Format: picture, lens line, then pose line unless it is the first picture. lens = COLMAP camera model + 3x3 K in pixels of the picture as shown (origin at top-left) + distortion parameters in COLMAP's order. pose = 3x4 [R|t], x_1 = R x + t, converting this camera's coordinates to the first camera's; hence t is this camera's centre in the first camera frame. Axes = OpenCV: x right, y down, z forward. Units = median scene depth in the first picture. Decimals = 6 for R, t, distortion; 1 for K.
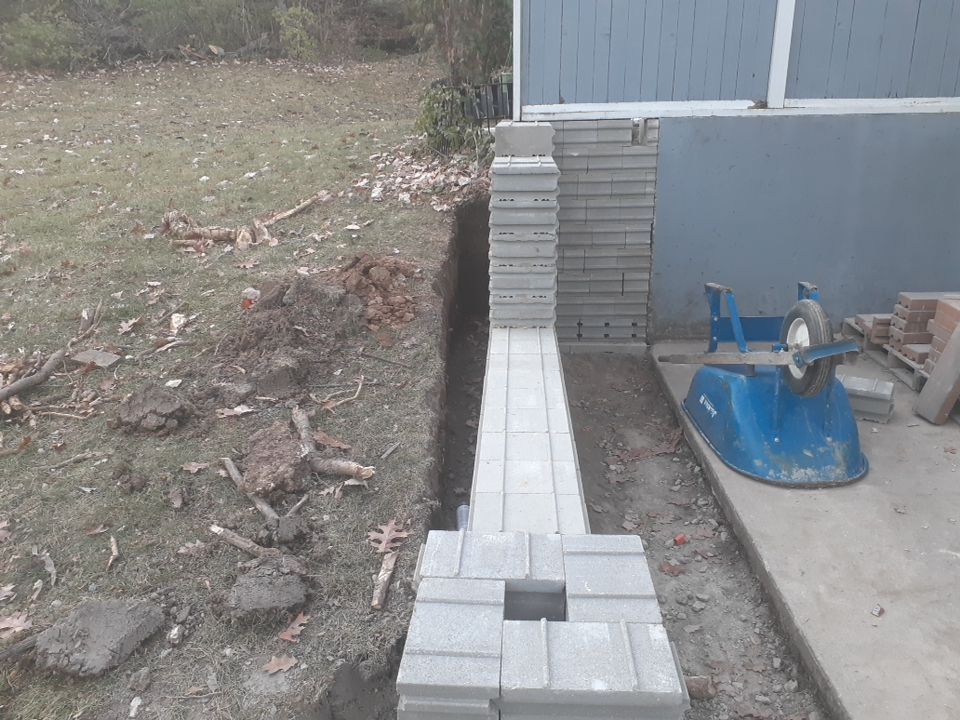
lens RADIAL K [[759.6, 0, 483.5], [0, 759.6, 355.6], [0, 0, 1]] dist [0.064533, -0.095425]
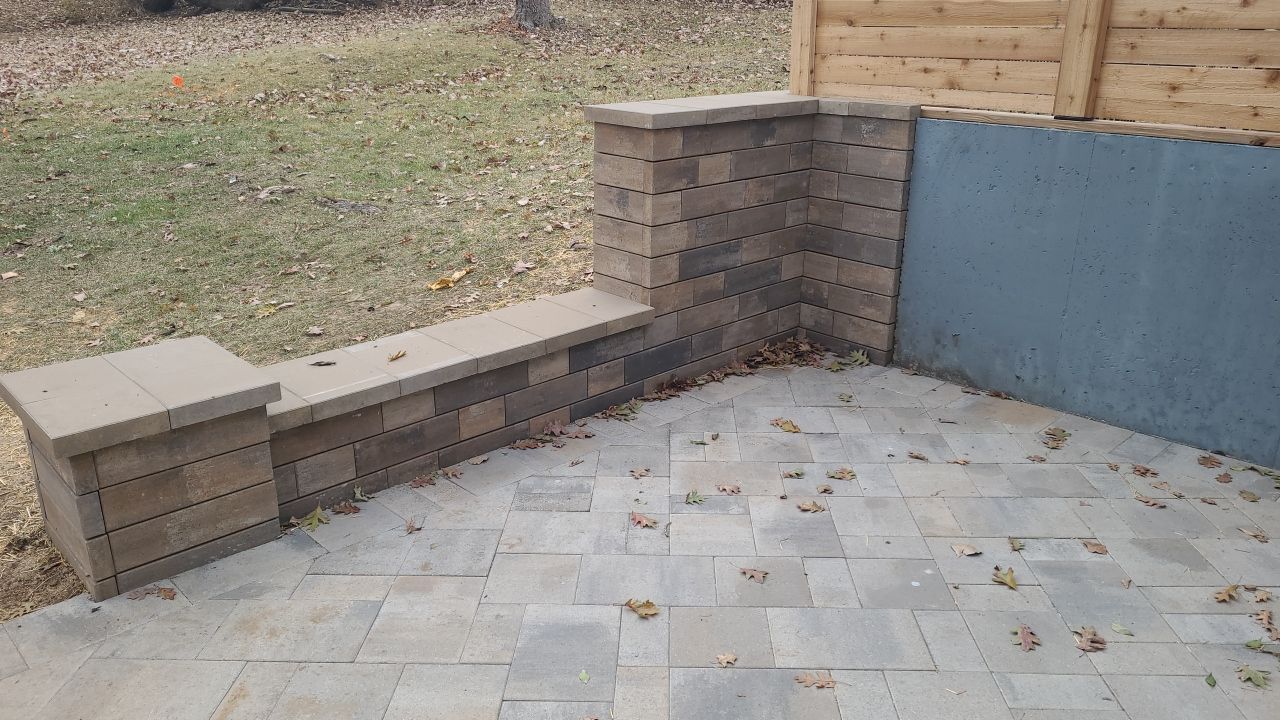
lens RADIAL K [[959.2, 0, 639.0], [0, 959.2, 348.3], [0, 0, 1]] dist [0.059448, -0.039863]
pose [[0.714471, 0.247418, -0.654458, 0.769299], [-0.237395, 0.965625, 0.105892, -0.103693], [0.658160, 0.079708, 0.748647, 0.014873]]
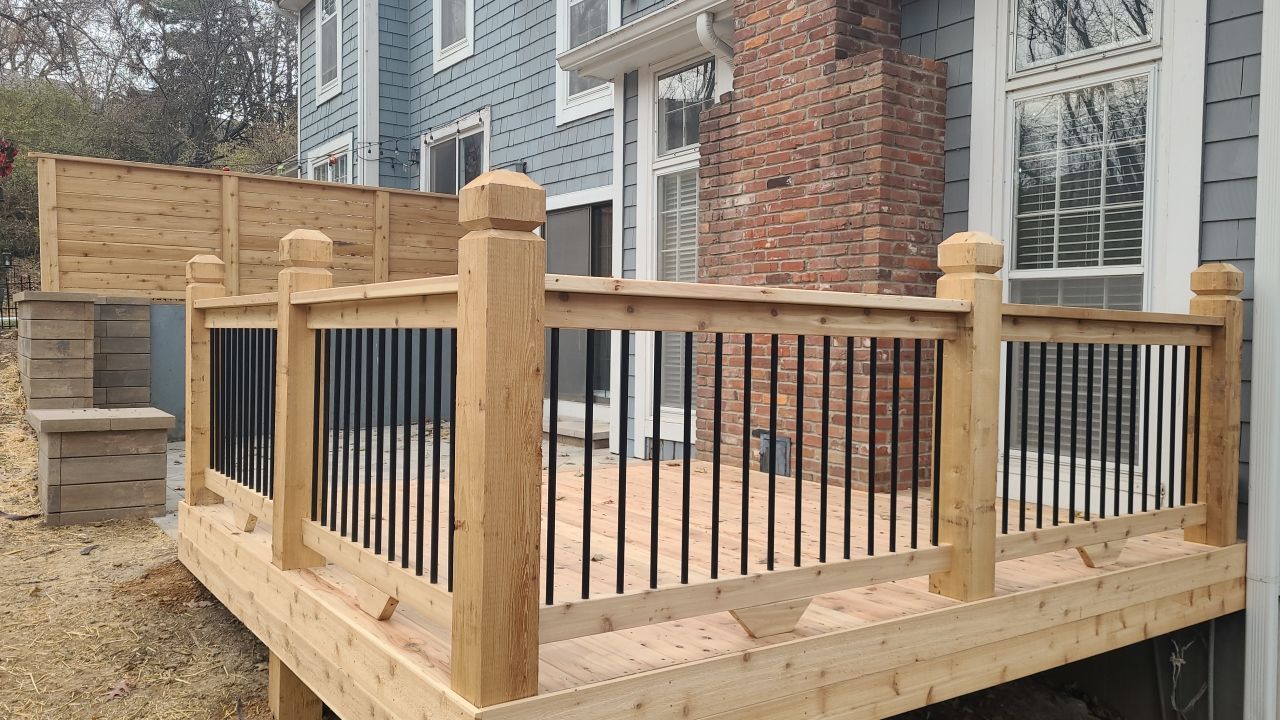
lens RADIAL K [[959.2, 0, 637.6], [0, 959.2, 348.0], [0, 0, 1]] dist [0.059448, -0.039863]
pose [[0.788664, 0.011333, 0.614720, -0.210122], [0.172794, 0.955446, -0.239303, 0.433566], [-0.590043, 0.294950, 0.751567, -1.087469]]
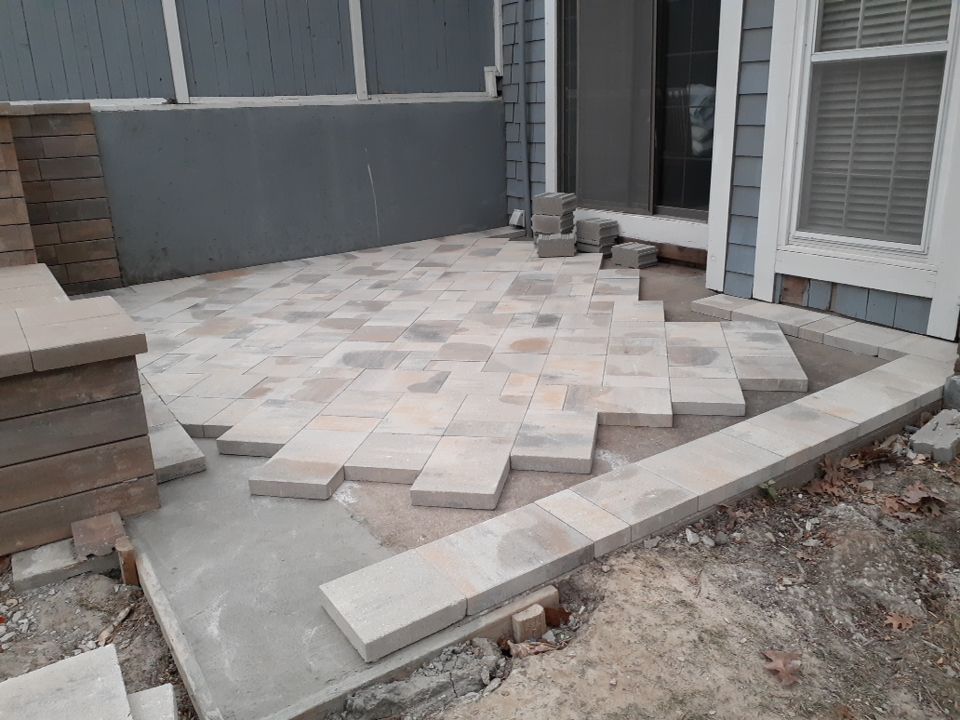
lens RADIAL K [[759.6, 0, 484.1], [0, 759.6, 348.3], [0, 0, 1]] dist [0.064533, -0.095425]
pose [[0.808565, -0.189743, 0.556975, -0.020227], [0.206501, 0.977878, 0.033351, 0.154644], [-0.550981, 0.088049, 0.829860, -0.353378]]
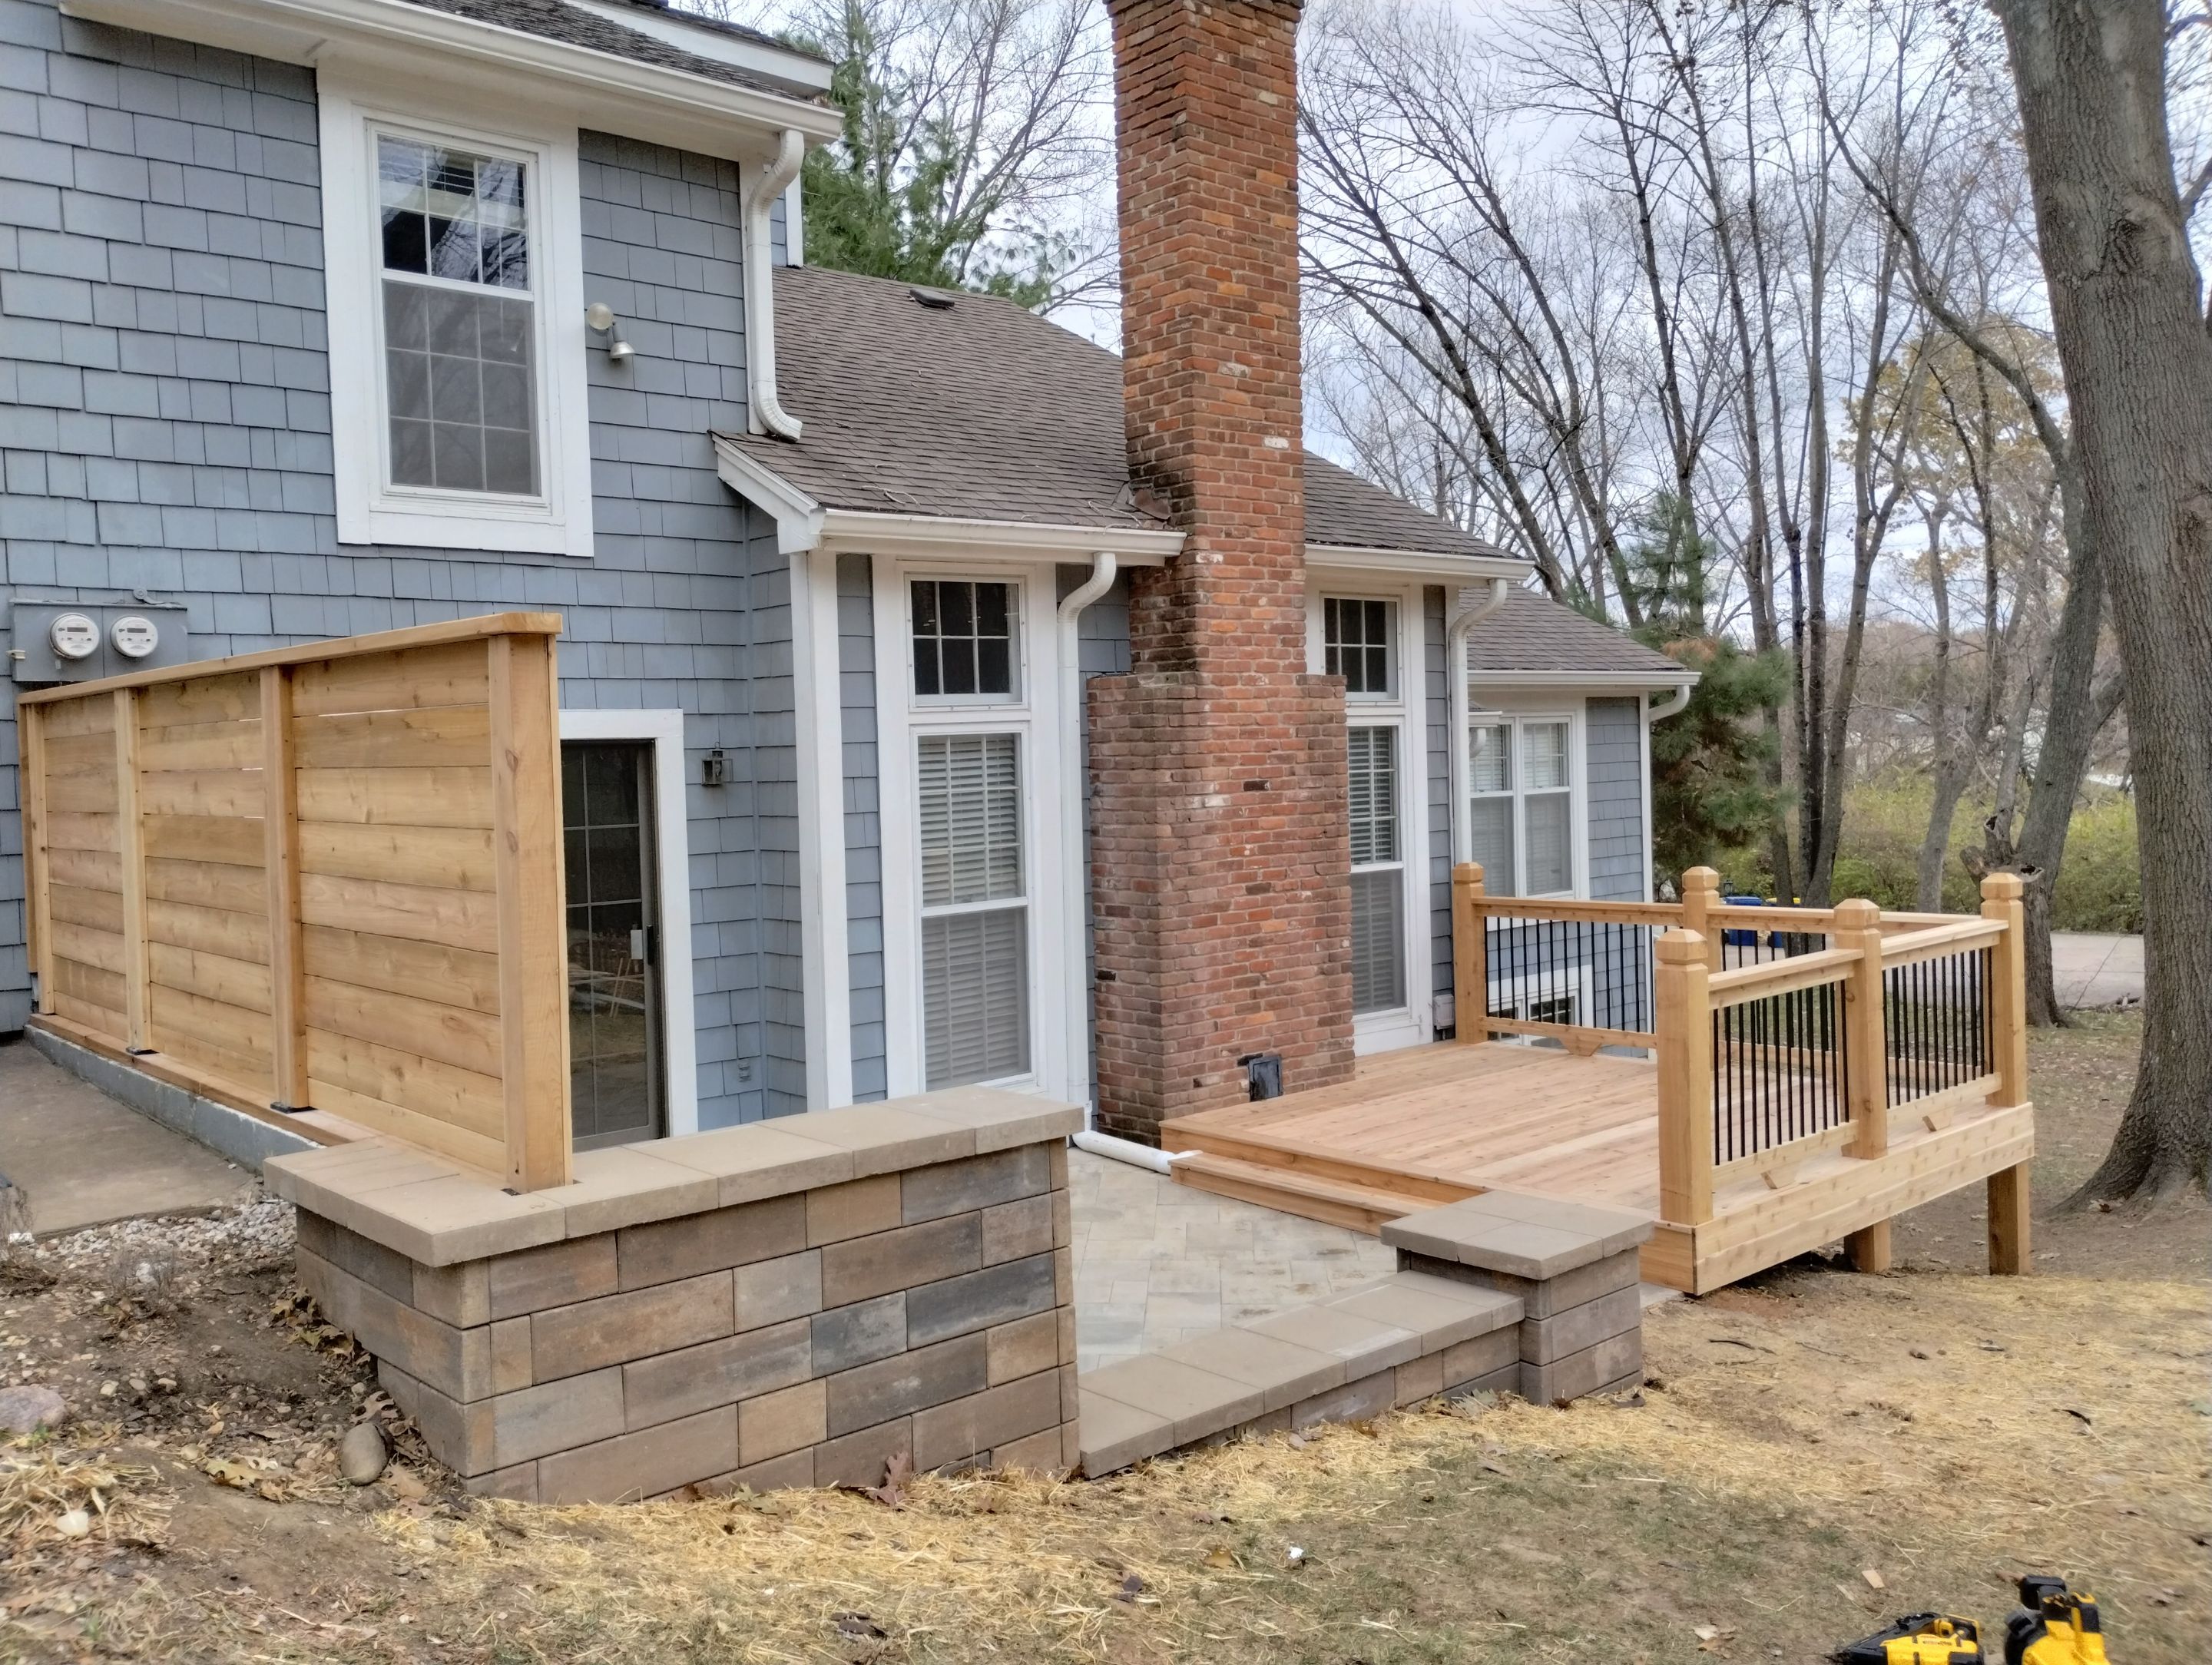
lens RADIAL K [[1829.7, 0, 1105.5], [0, 1829.7, 812.3], [0, 0, 1]] dist [0.058557, -0.068088]
pose [[-0.694356, 0.004187, 0.719620, -0.786373], [0.263214, 0.932170, 0.248550, -0.651153], [-0.669767, 0.361996, -0.648360, 1.347008]]
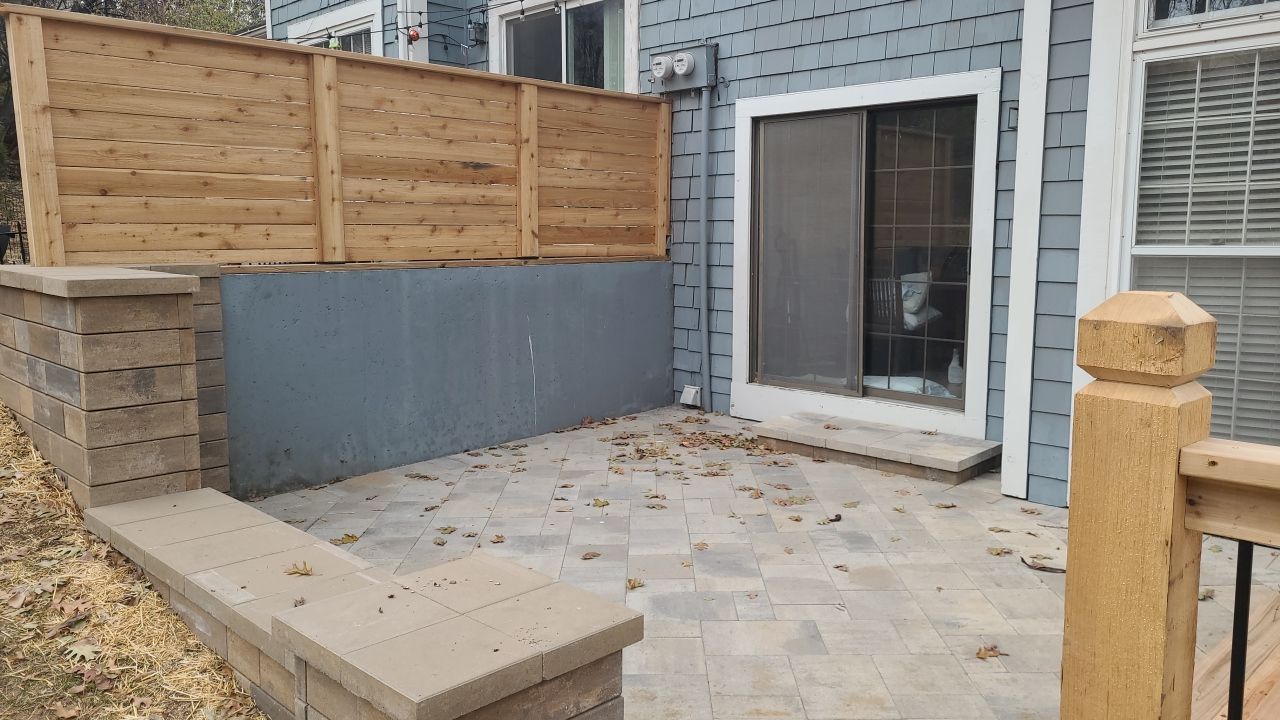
lens RADIAL K [[959.2, 0, 649.4], [0, 959.2, 337.0], [0, 0, 1]] dist [0.059448, -0.039863]
pose [[0.673021, -0.069720, 0.736330, -0.295490], [0.226232, 0.967237, -0.115198, 0.022788], [-0.704174, 0.244112, 0.666744, -0.156848]]
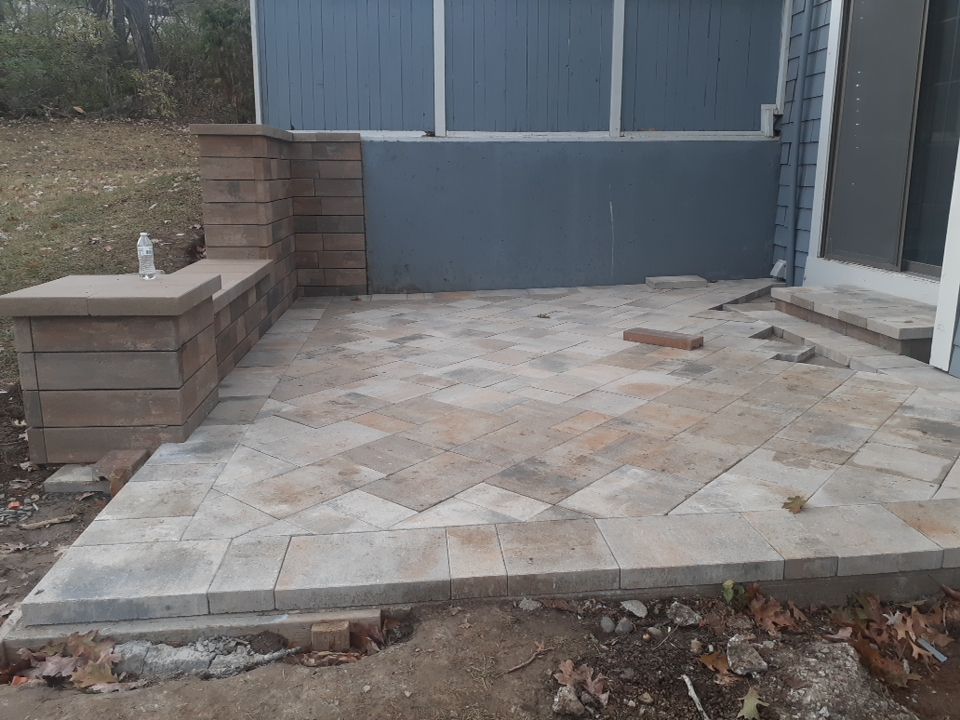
lens RADIAL K [[759.6, 0, 484.2], [0, 759.6, 351.4], [0, 0, 1]] dist [0.064533, -0.095425]
pose [[0.991229, -0.019147, 0.130759, 0.263124], [0.031421, 0.995220, -0.092463, 0.223363], [-0.128364, 0.095760, 0.987093, -0.413600]]
